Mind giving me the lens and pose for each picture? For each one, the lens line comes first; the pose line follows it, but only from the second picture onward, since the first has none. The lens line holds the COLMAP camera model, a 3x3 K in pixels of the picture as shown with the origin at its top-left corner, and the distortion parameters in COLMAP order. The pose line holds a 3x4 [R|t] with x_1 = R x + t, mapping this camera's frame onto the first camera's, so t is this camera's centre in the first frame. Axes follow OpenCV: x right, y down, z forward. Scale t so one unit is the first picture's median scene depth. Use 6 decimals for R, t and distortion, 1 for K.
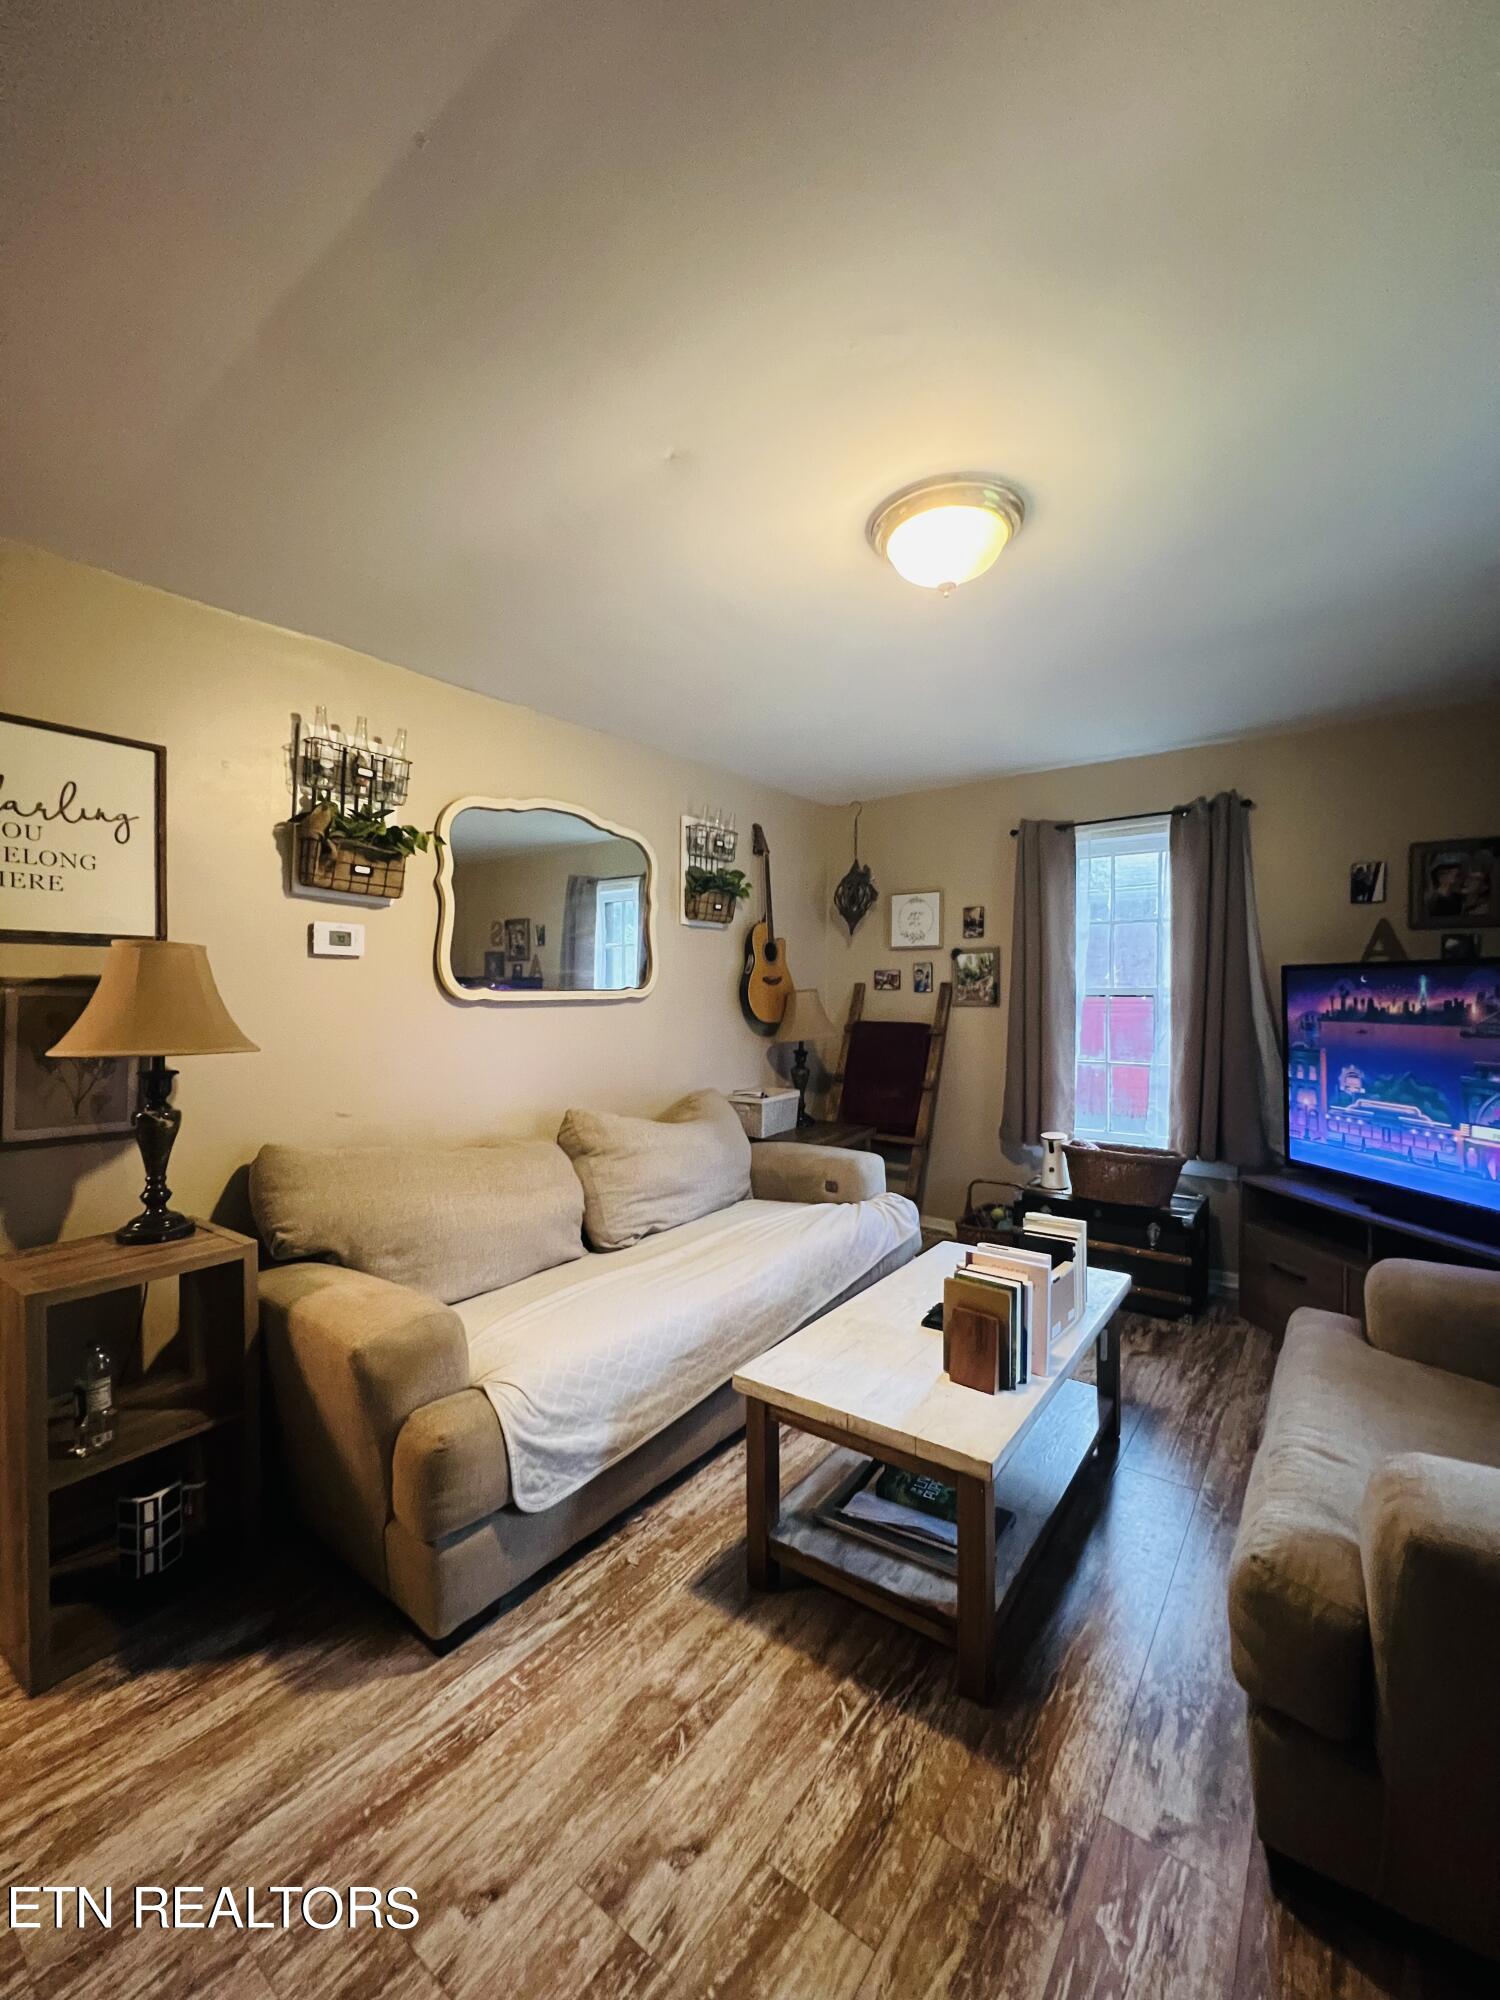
lens RADIAL K [[801.2, 0, 754.6], [0, 801.2, 1004.3], [0, 0, 1]] dist [-0.000710, 0.000909]
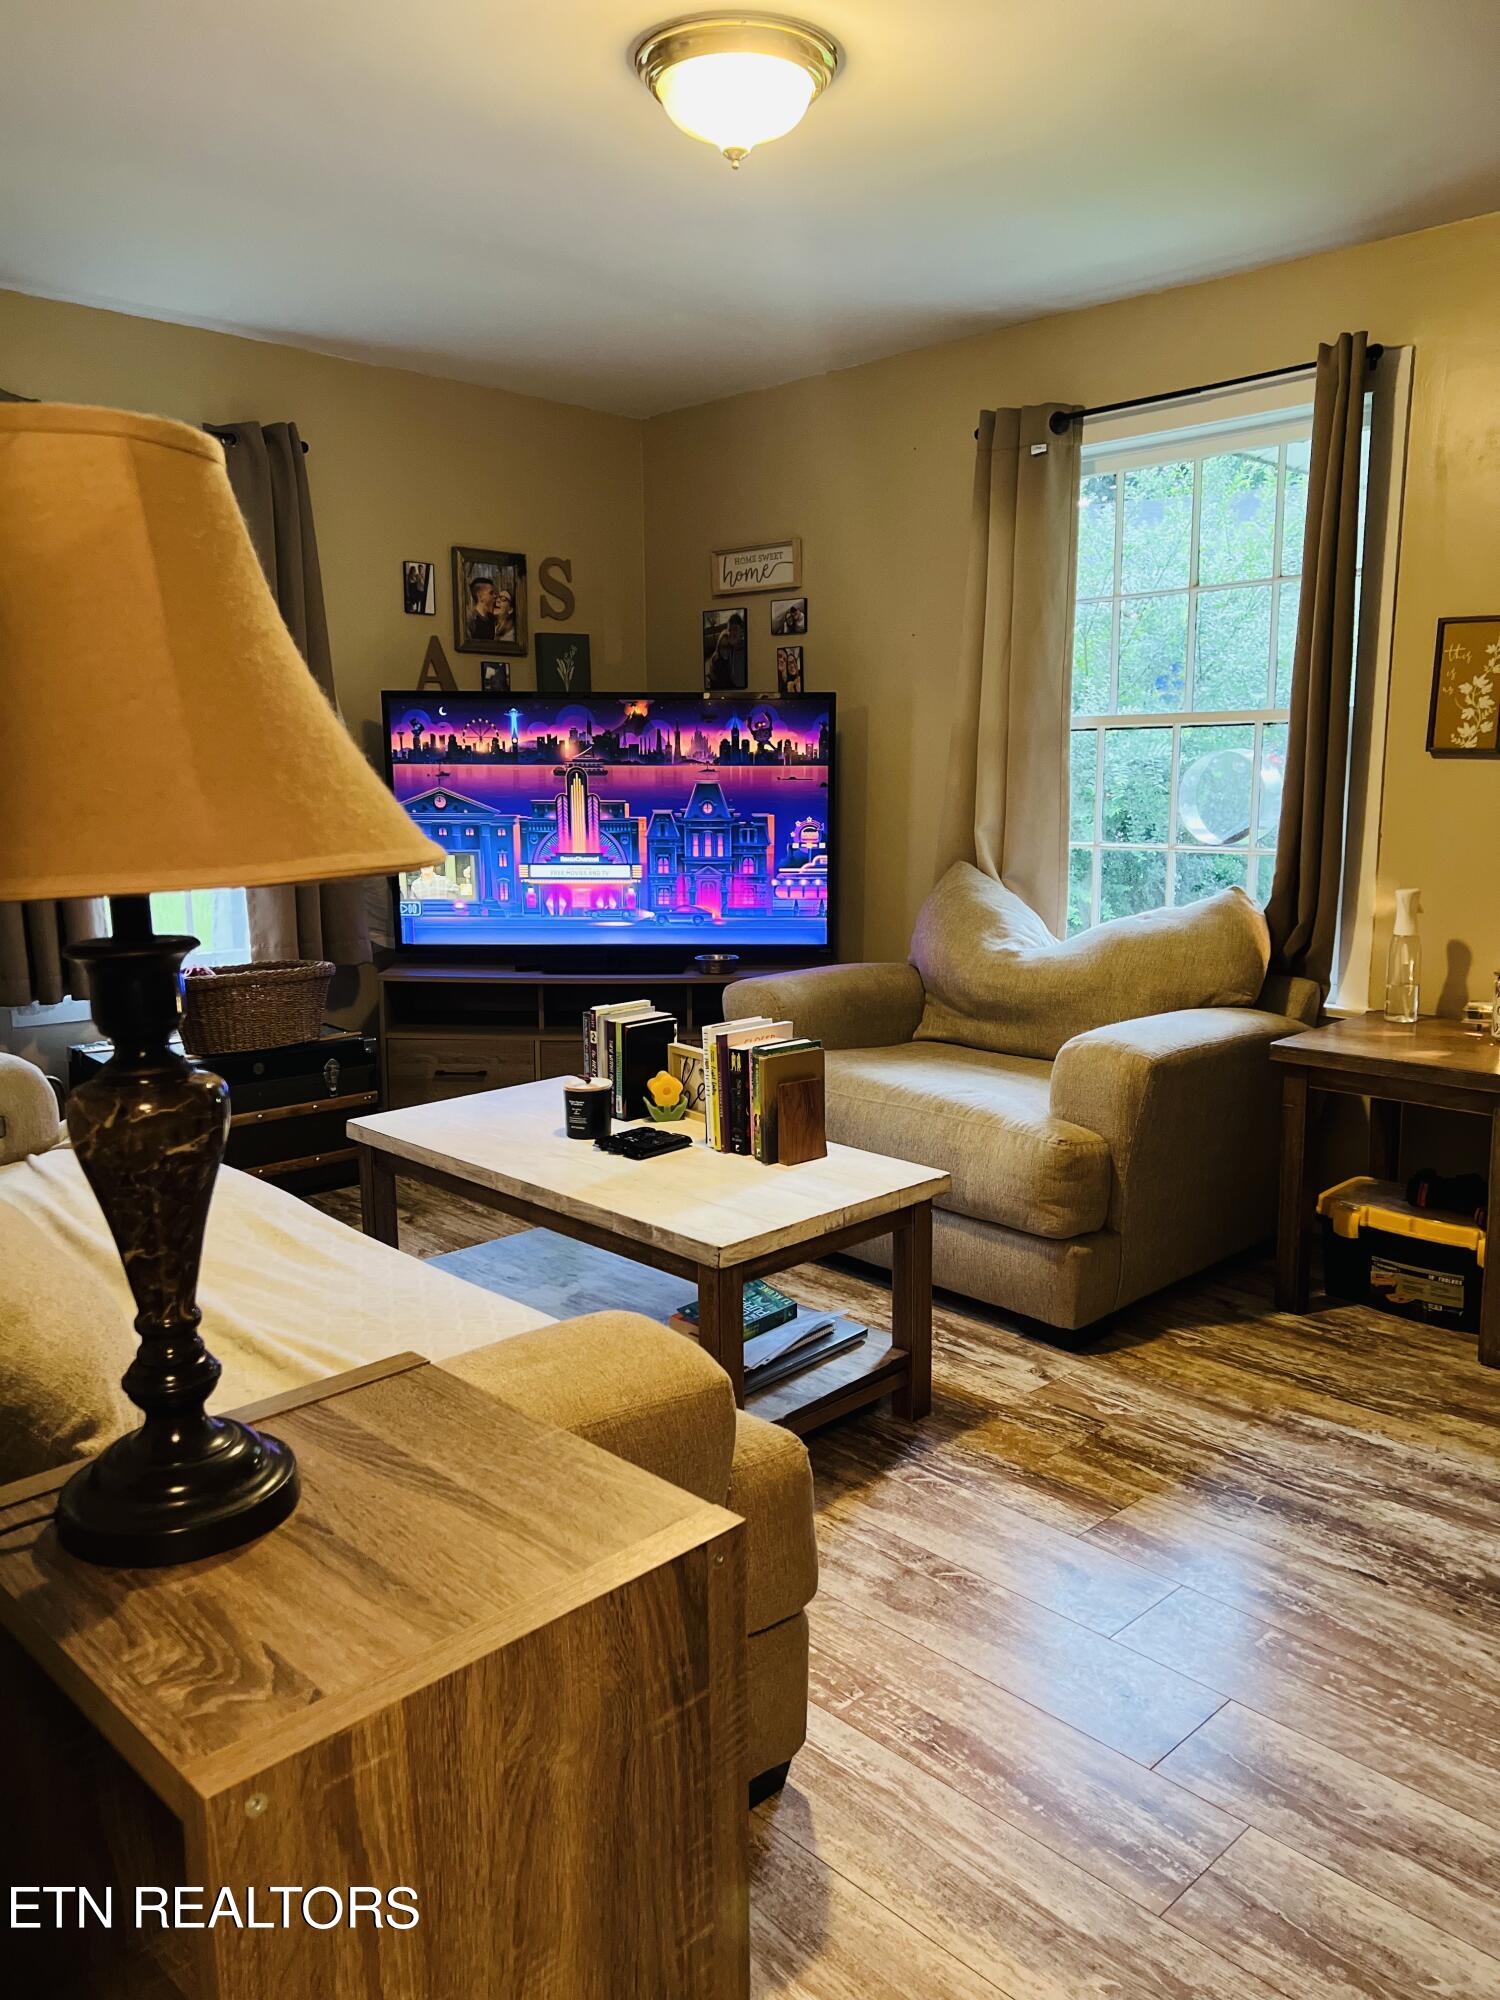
lens RADIAL K [[1501.8, 0, 751.8], [0, 1501.8, 1002.1], [0, 0, 1]] dist [0.004867, -0.012821]
pose [[0.159270, -0.159850, 0.974208, -0.821929], [0.010630, 0.987025, 0.160215, 0.022444], [-0.987178, -0.015162, 0.158903, 0.491668]]
